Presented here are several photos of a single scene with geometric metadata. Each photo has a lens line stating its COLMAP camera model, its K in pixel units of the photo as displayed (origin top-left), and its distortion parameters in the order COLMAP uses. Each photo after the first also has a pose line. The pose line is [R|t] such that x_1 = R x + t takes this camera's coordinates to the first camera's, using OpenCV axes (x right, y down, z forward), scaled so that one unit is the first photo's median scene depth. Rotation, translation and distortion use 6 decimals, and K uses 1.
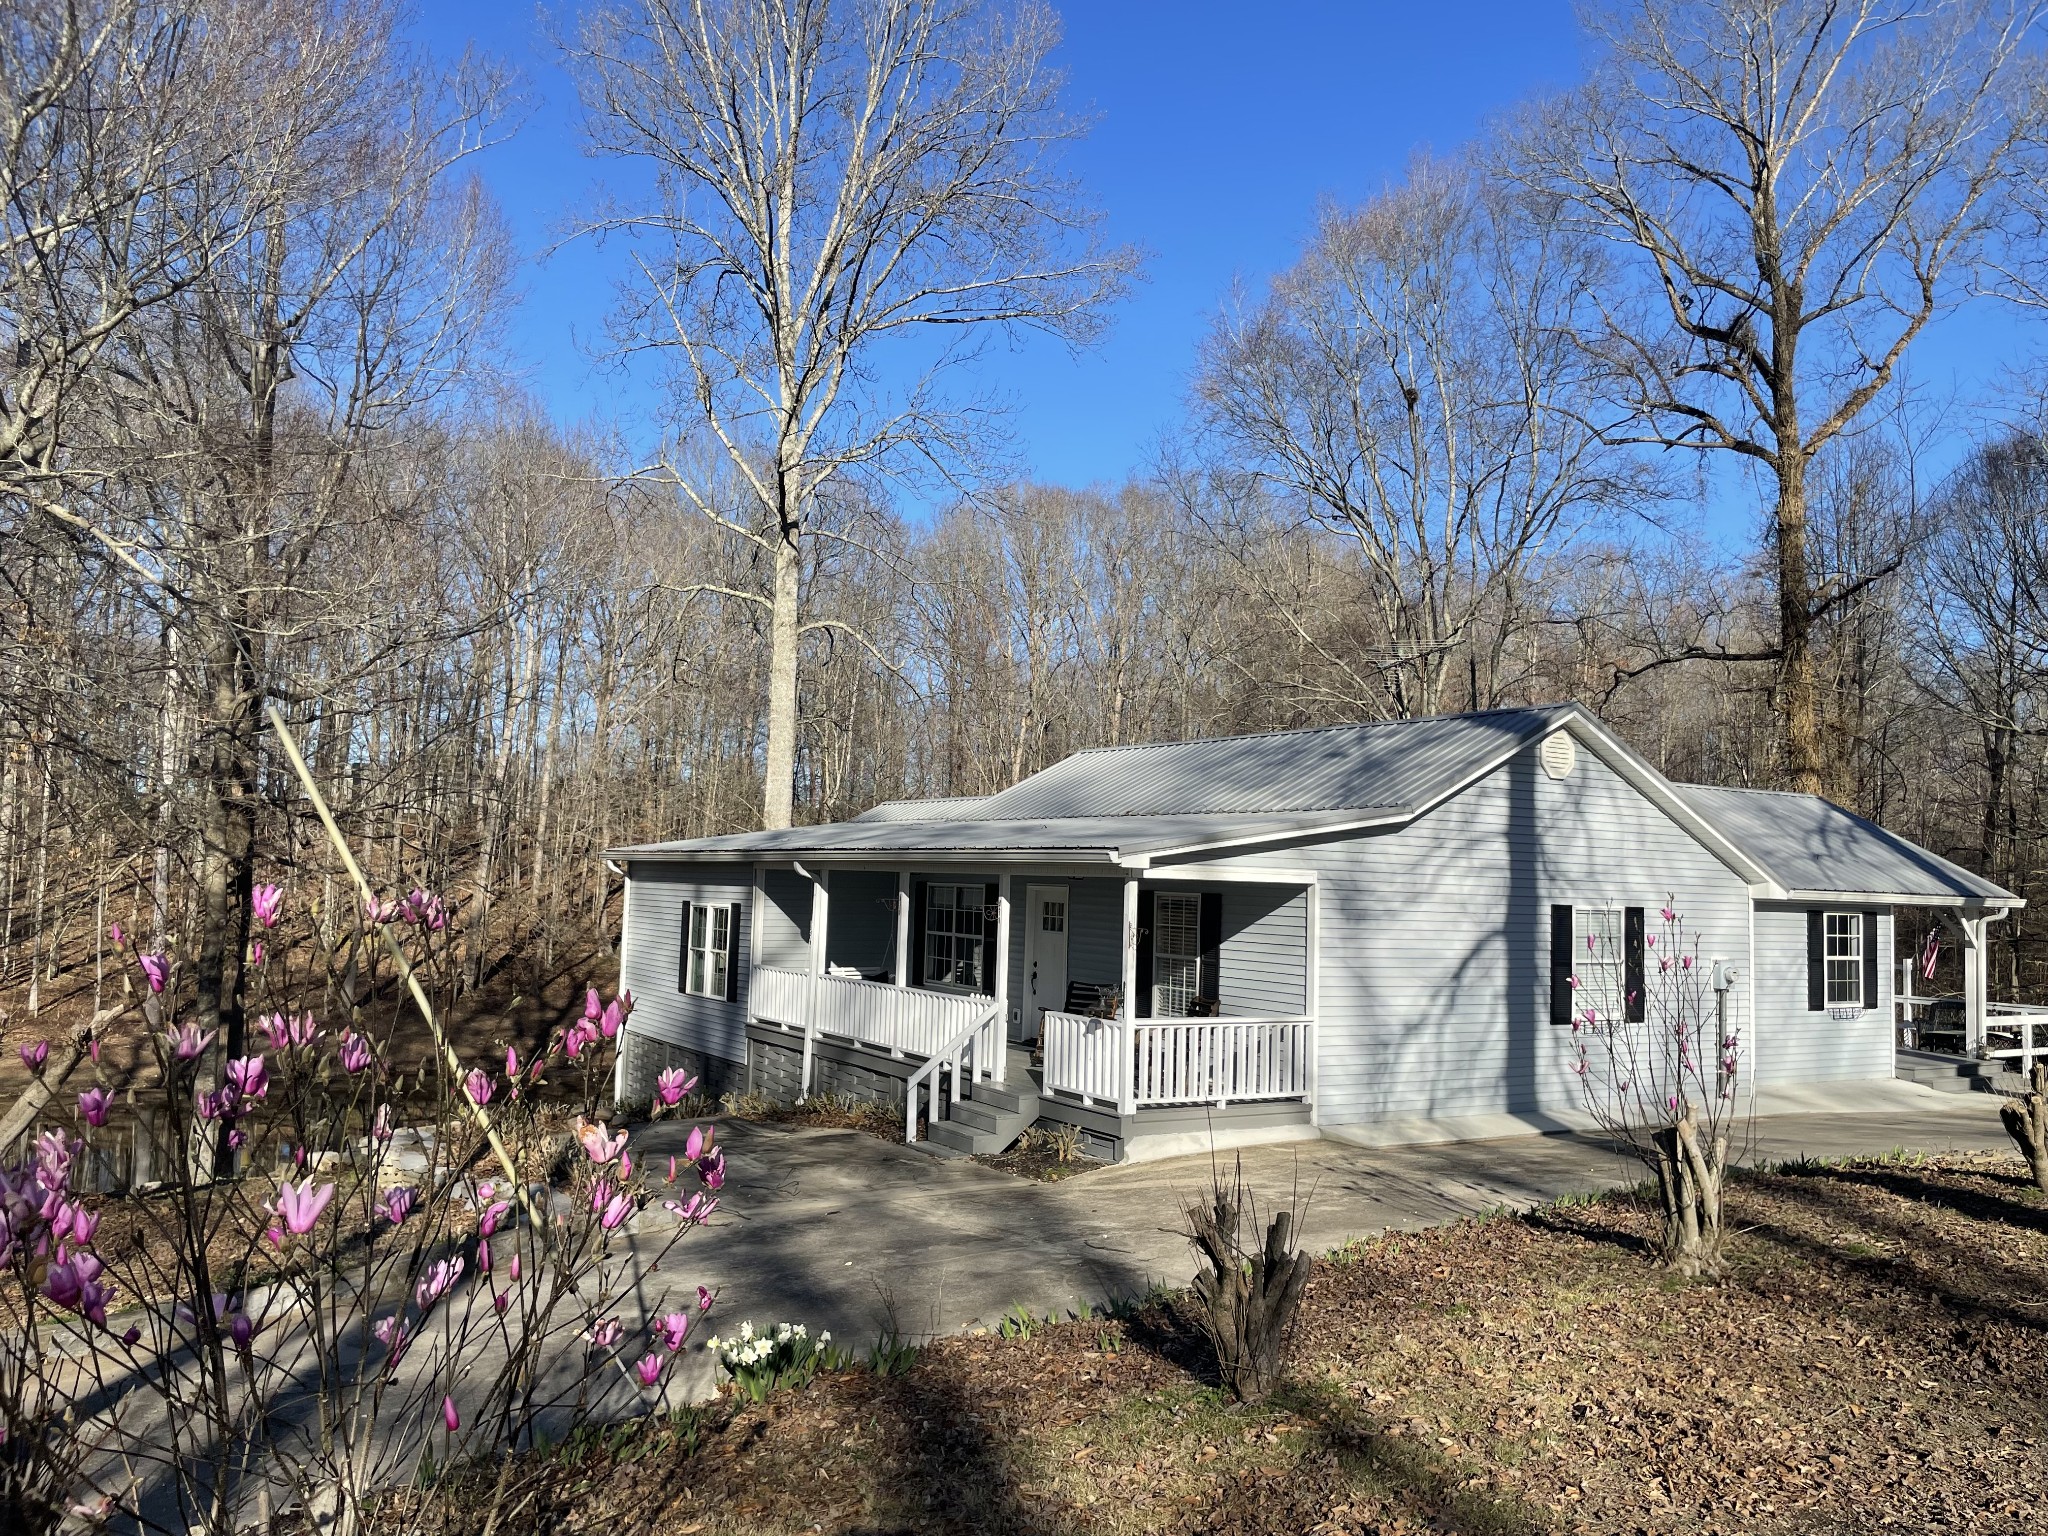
lens RADIAL K [[1546.1, 0, 1020.9], [0, 1546.1, 770.7], [0, 0, 1]] dist [0.048934, -0.059559]
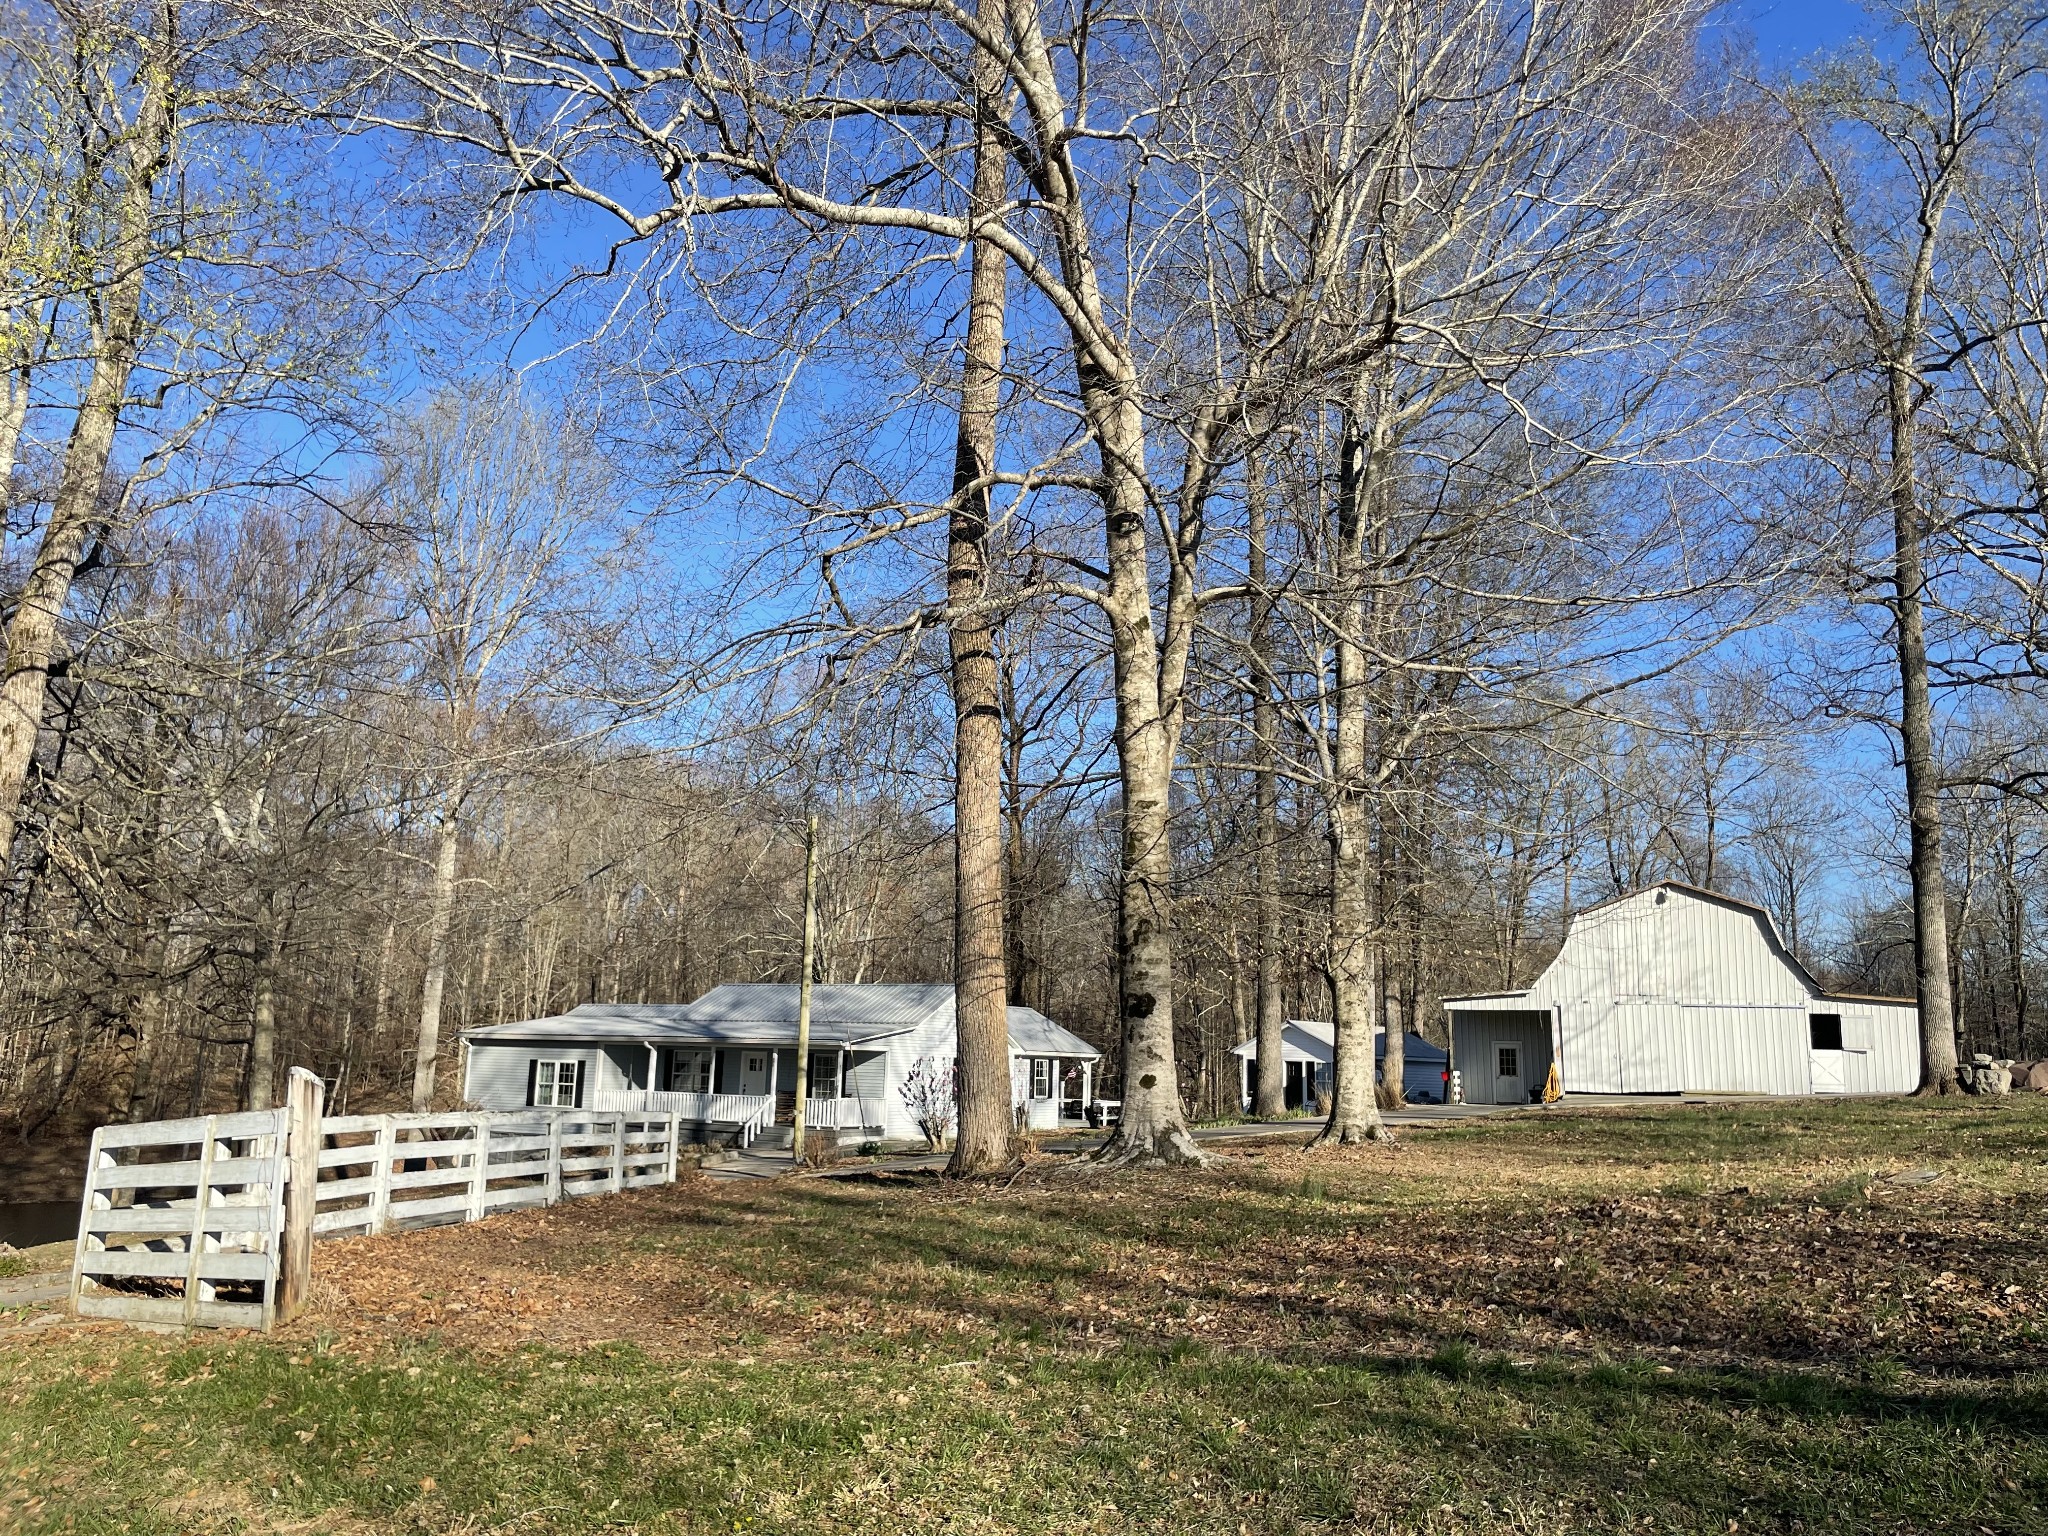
lens RADIAL K [[1546.1, 0, 1024.1], [0, 1546.1, 765.5], [0, 0, 1]] dist [0.048934, -0.059559]
pose [[0.880548, 0.083868, 0.466478, -0.682640], [-0.038237, 0.993582, -0.106458, -0.109825], [-0.472412, 0.075904, 0.878103, -1.178063]]
